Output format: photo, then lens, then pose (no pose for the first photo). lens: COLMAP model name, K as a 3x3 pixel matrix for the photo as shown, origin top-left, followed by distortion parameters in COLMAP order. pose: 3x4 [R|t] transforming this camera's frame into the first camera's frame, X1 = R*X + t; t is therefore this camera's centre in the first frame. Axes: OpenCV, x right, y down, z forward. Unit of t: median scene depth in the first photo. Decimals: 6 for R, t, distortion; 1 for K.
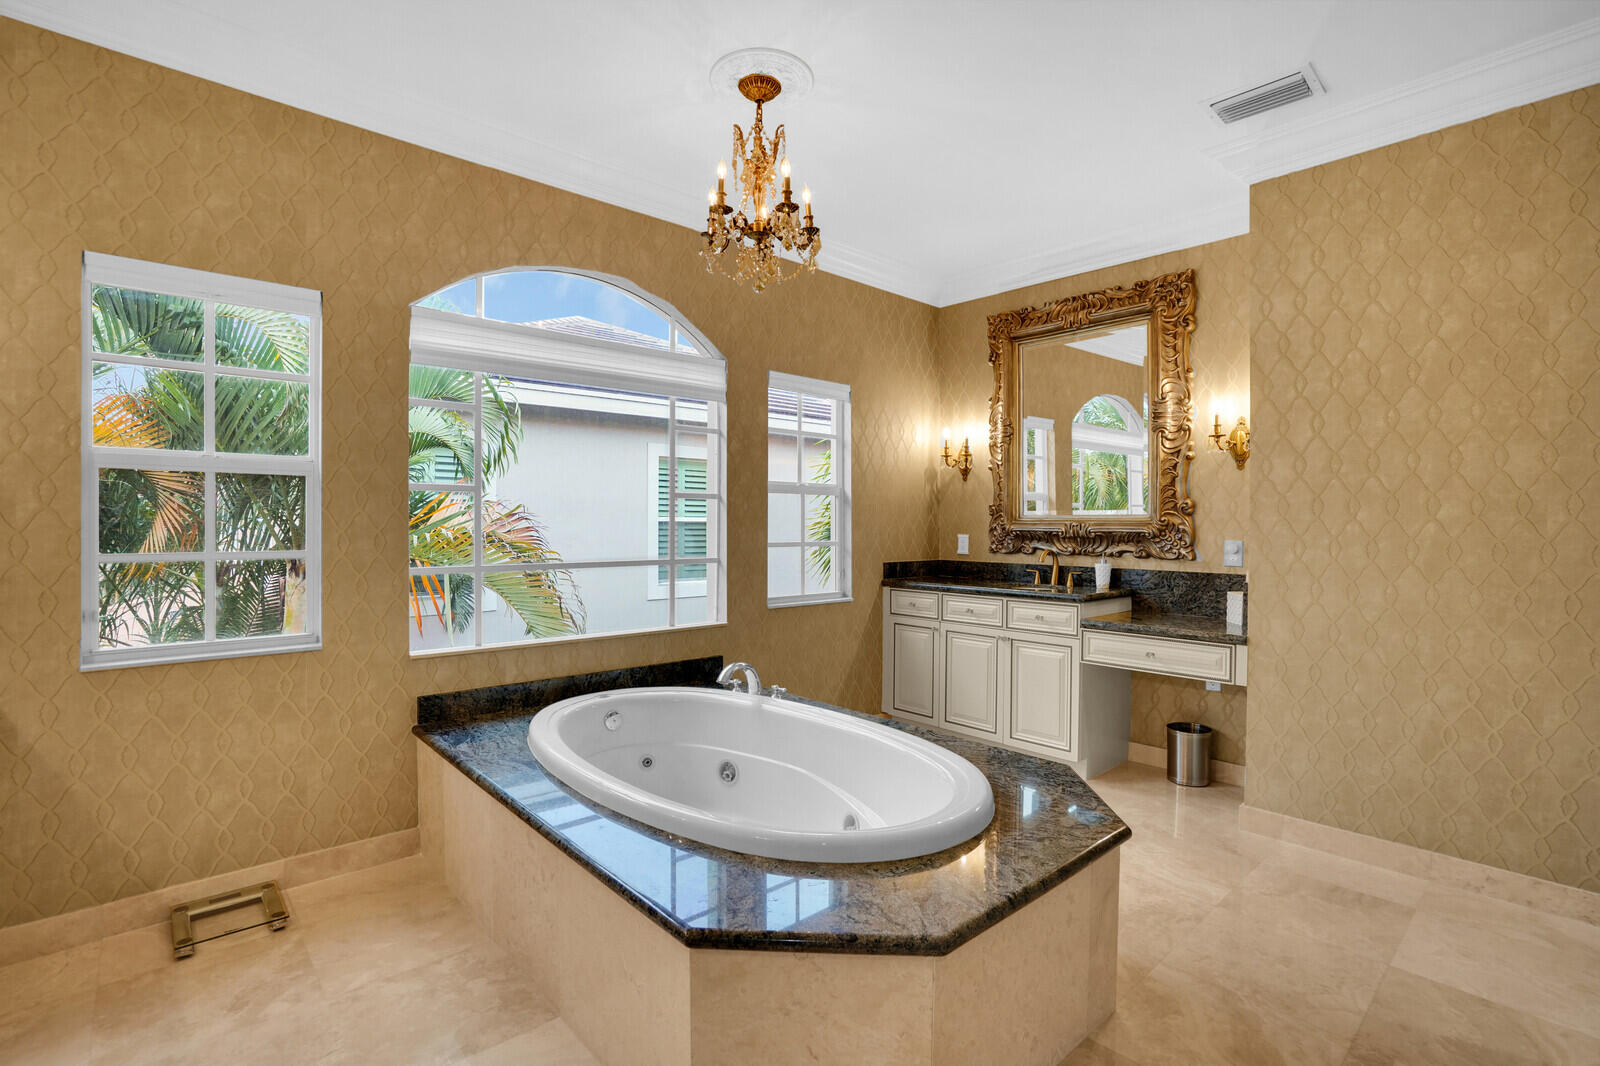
lens RADIAL K [[765.9, 0, 796.6], [0, 765.9, 533.7], [0, 0, 1]] dist [-0.017678, 0.001082]
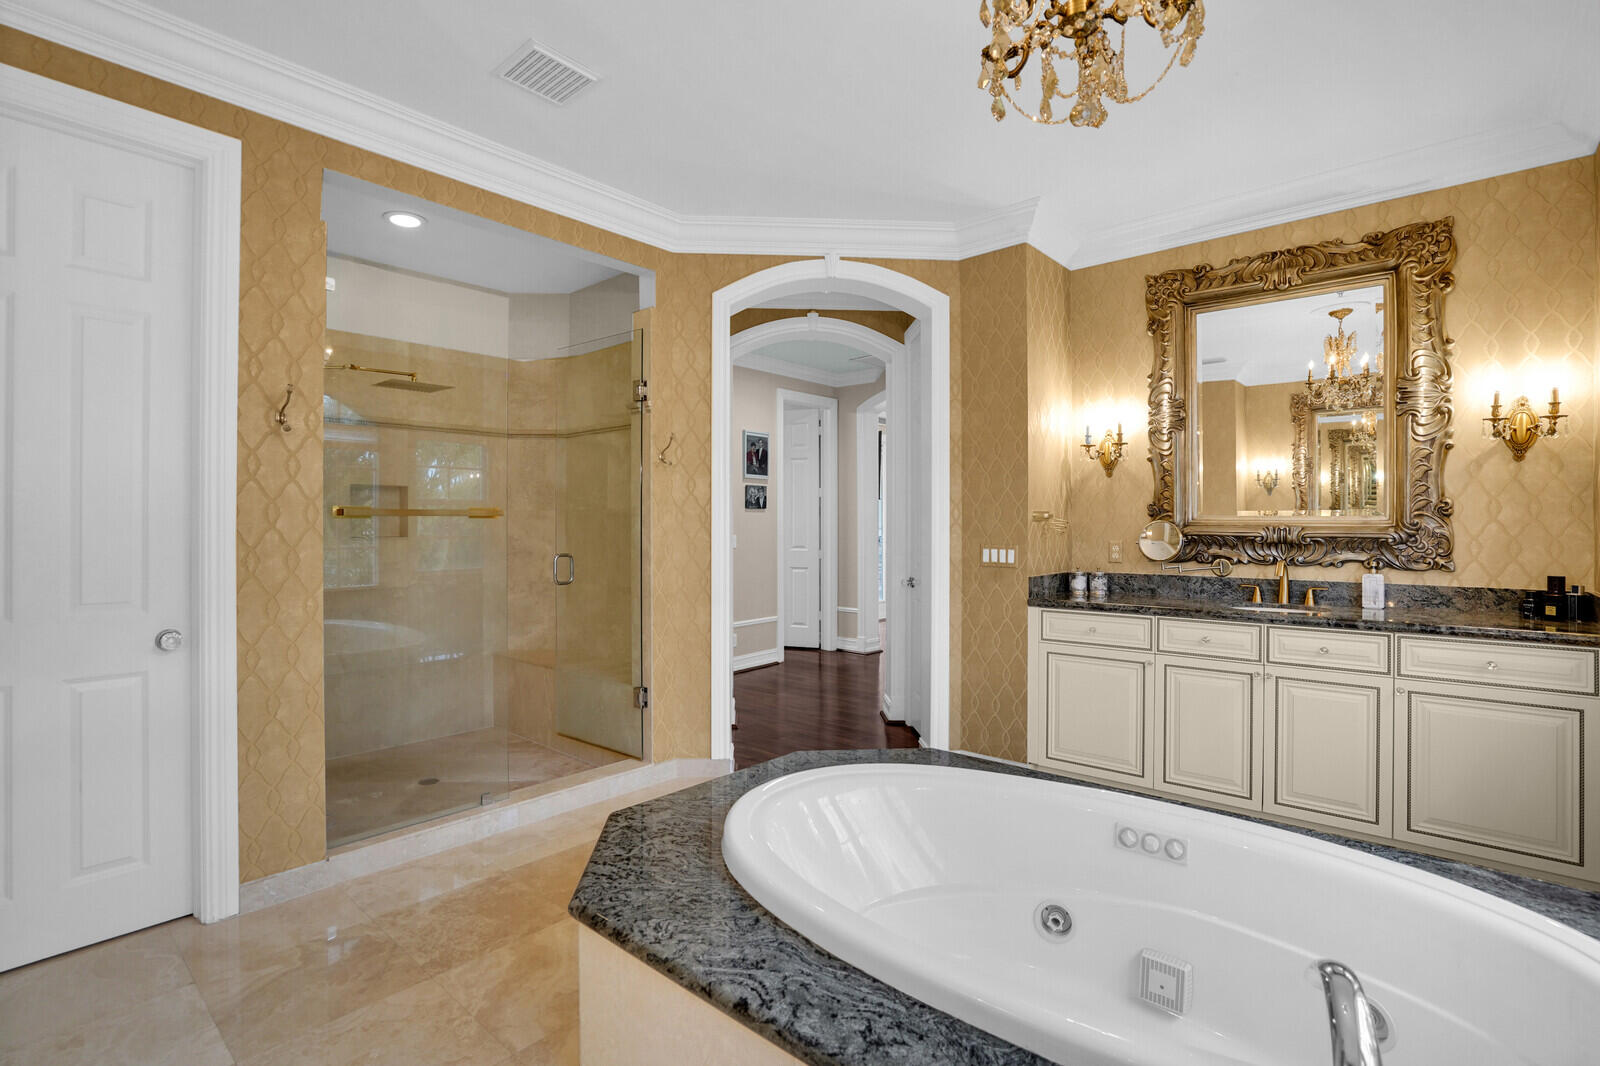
lens RADIAL K [[765.9, 0, 800.1], [0, 765.9, 525.9], [0, 0, 1]] dist [-0.017678, 0.001082]
pose [[0.988134, -0.007692, 0.153403, -0.289126], [0.008648, 0.999947, -0.005566, -0.014663], [-0.153352, 0.006827, 0.988148, 0.284972]]
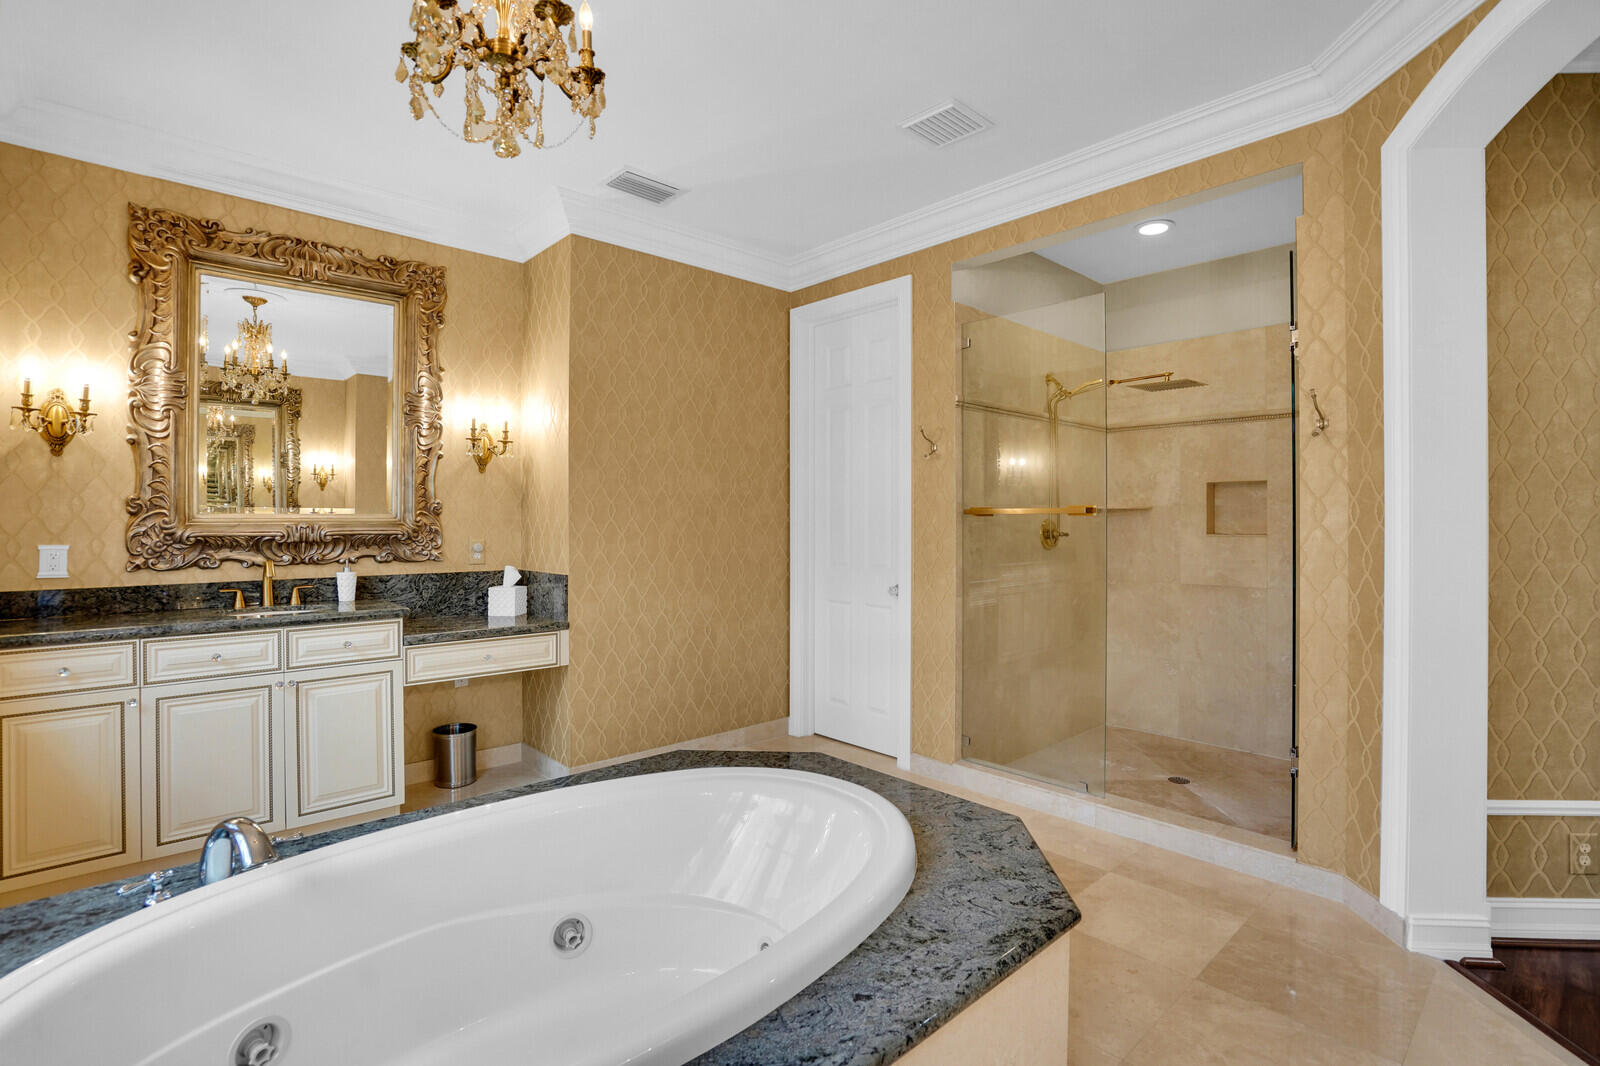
lens RADIAL K [[765.9, 0, 792.5], [0, 765.9, 521.4], [0, 0, 1]] dist [-0.017678, 0.001082]
pose [[-0.002253, -0.005098, 0.999984, -0.450340], [0.017158, 0.999840, 0.005136, -0.012865], [-0.999850, 0.017169, -0.002165, 0.520381]]
